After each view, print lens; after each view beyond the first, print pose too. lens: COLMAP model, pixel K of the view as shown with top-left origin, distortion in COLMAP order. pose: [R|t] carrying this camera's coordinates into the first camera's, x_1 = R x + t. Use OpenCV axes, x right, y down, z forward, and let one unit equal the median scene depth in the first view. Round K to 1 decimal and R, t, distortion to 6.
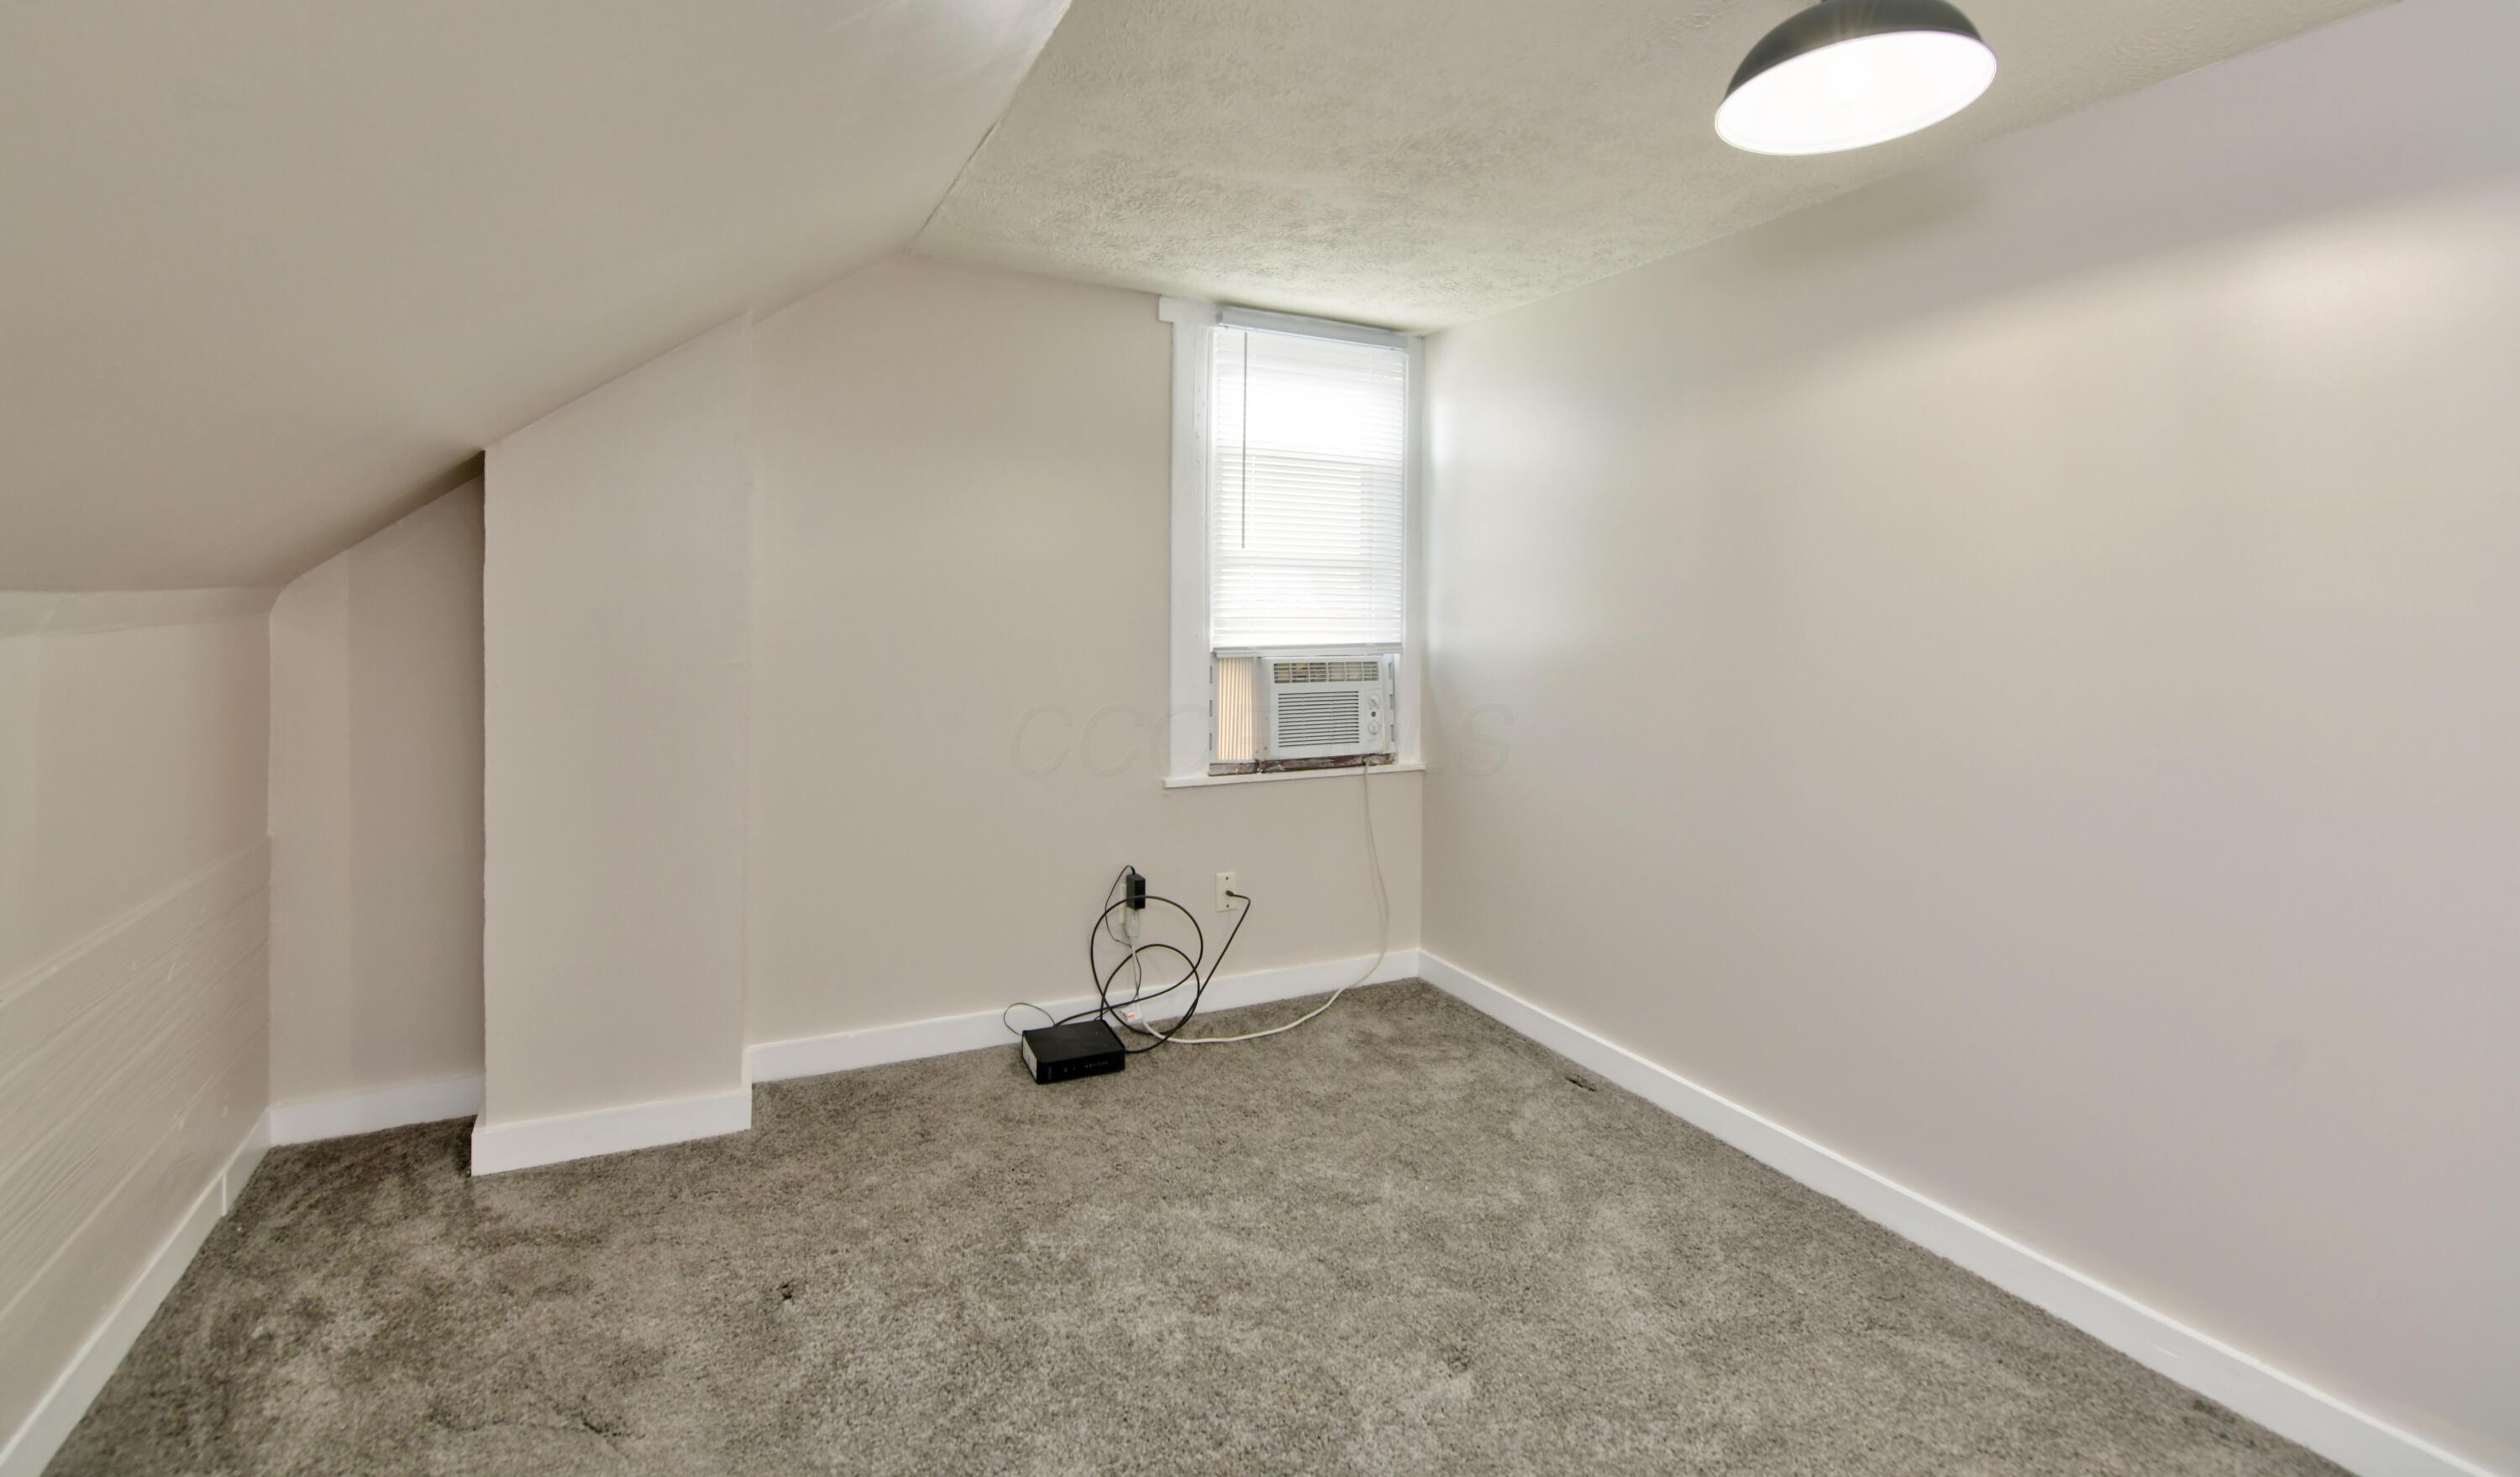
lens RADIAL K [[1071.4, 0, 1260.6], [0, 1071.4, 605.4], [0, 0, 1]] dist [-0.019640, -0.000286]
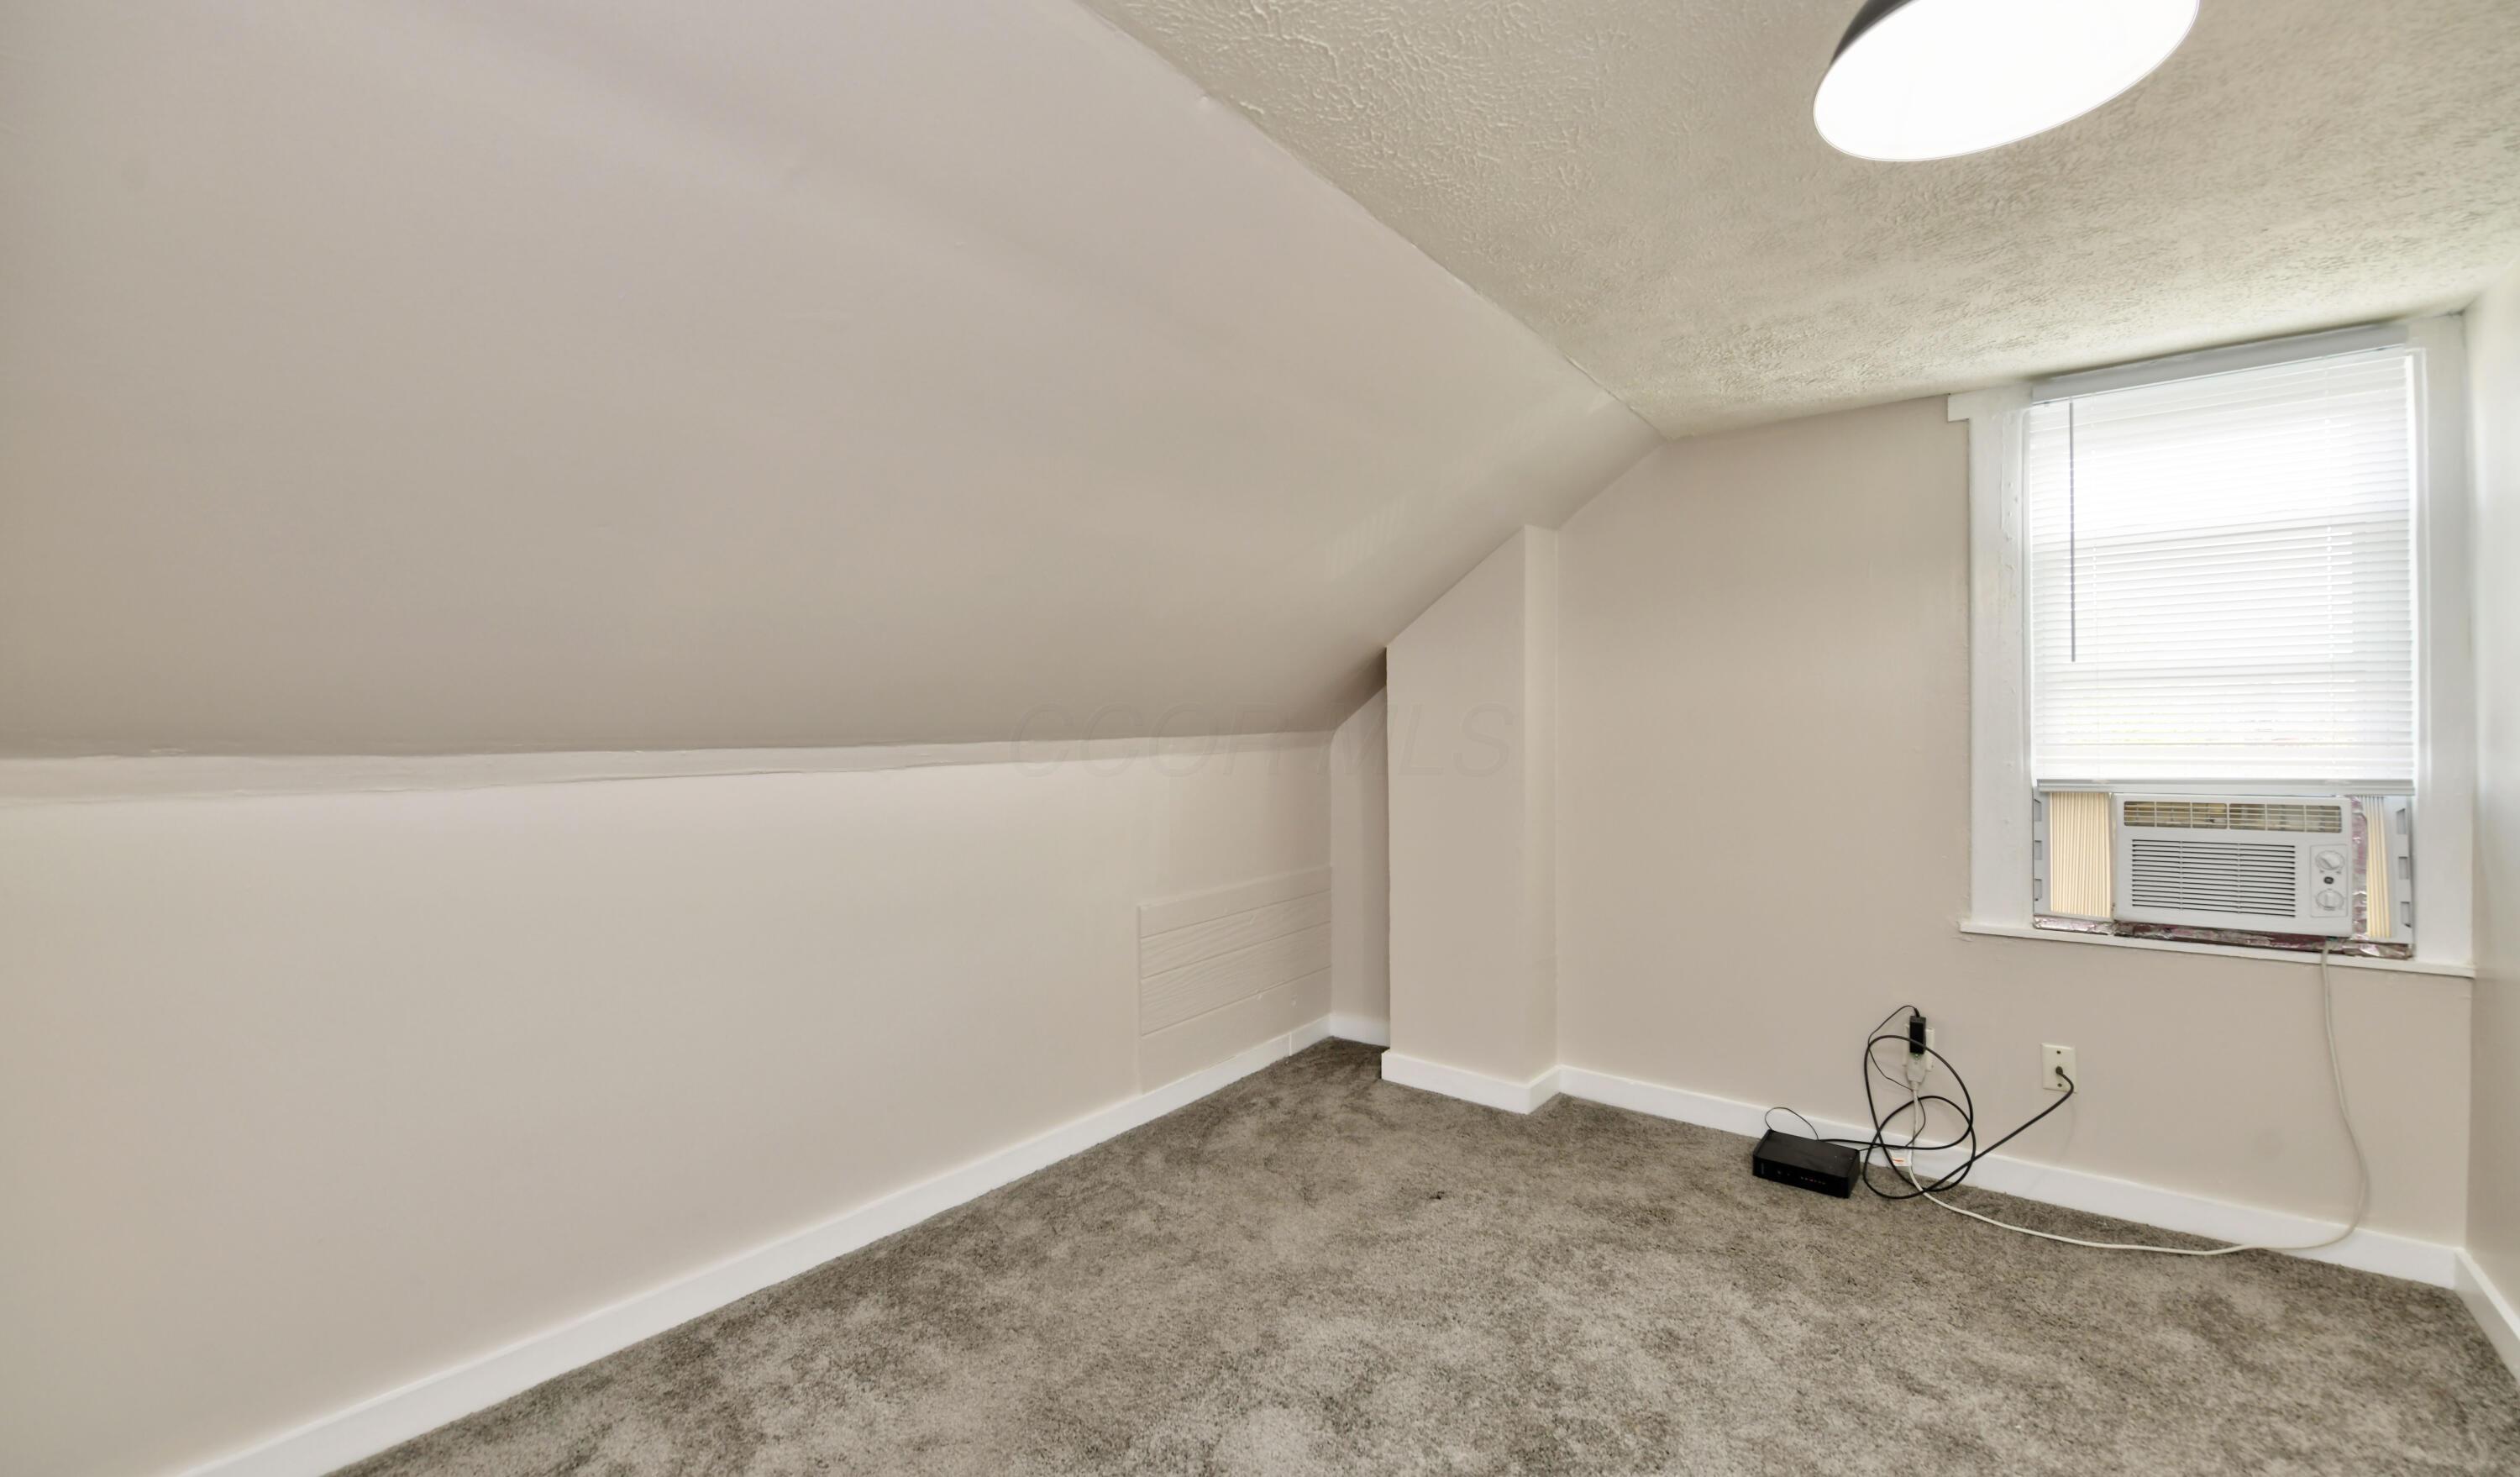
lens RADIAL K [[1010.3, 0, 1260.0], [0, 1010.3, 738.5], [0, 0, 1]] dist [-0.000137, -0.007561]
pose [[0.429837, -0.011420, -0.902834, 0.455323], [0.014443, 0.999879, -0.005771, 0.002142], [0.902791, -0.010559, 0.429950, 0.096034]]
